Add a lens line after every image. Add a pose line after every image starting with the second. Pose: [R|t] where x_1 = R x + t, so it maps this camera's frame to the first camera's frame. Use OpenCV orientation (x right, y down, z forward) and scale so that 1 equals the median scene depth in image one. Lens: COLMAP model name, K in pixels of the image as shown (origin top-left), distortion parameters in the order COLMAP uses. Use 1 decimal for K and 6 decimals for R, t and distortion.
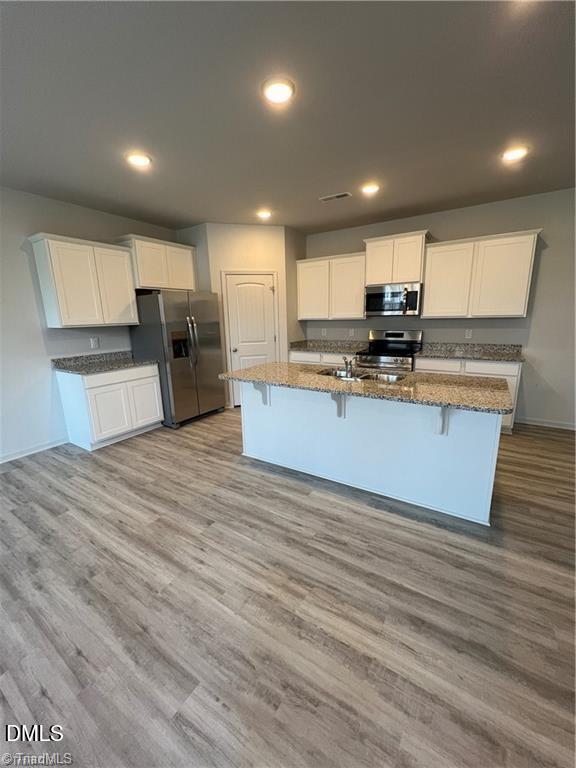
lens RADIAL K [[305.7, 0, 287.0], [0, 305.7, 383.0], [0, 0, 1]] dist [-0.002049, 0.000065]
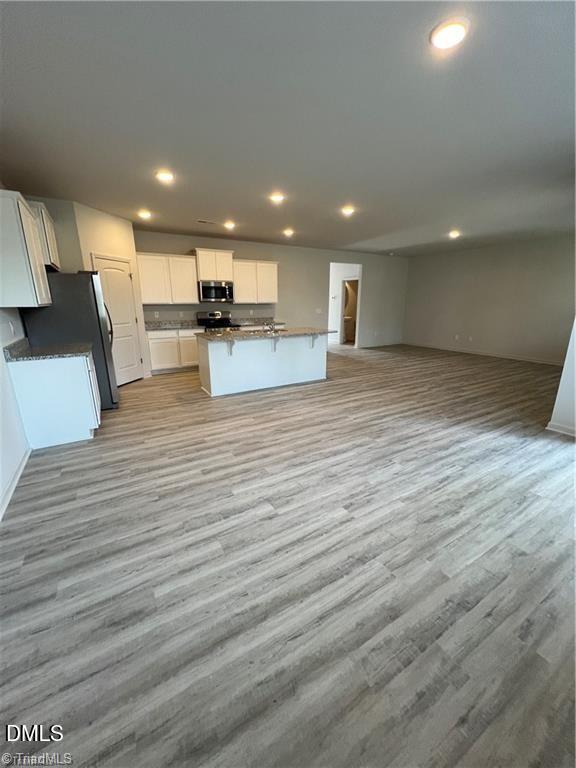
lens RADIAL K [[305.7, 0, 284.5], [0, 305.7, 383.5], [0, 0, 1]] dist [-0.002049, 0.000065]
pose [[0.453850, -0.211102, 0.865711, -1.998177], [0.183548, 0.972846, 0.141002, 0.057947], [-0.871969, 0.094906, 0.480273, 0.008386]]
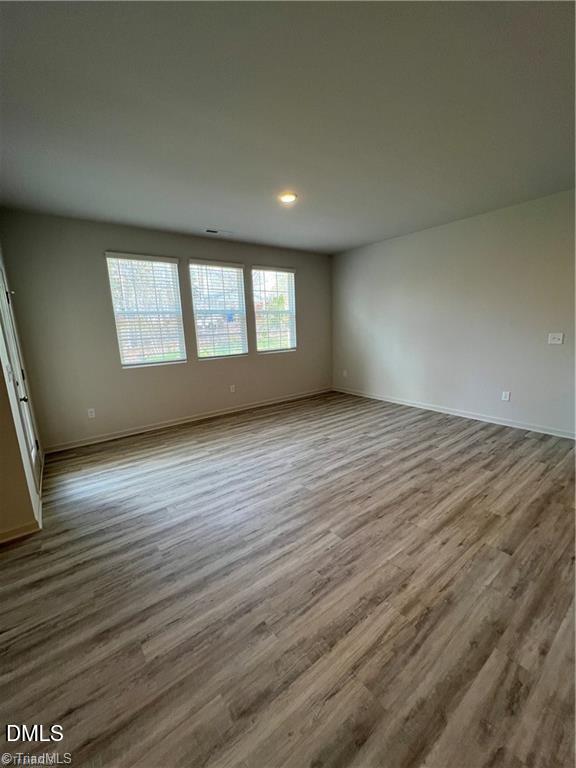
lens RADIAL K [[305.7, 0, 287.3], [0, 305.7, 383.6], [0, 0, 1]] dist [-0.002049, 0.000065]
pose [[-0.344157, 0.211593, -0.914759, 0.715708], [-0.156696, 0.947668, 0.278158, -0.147620], [0.925744, 0.239069, -0.292990, 0.619206]]
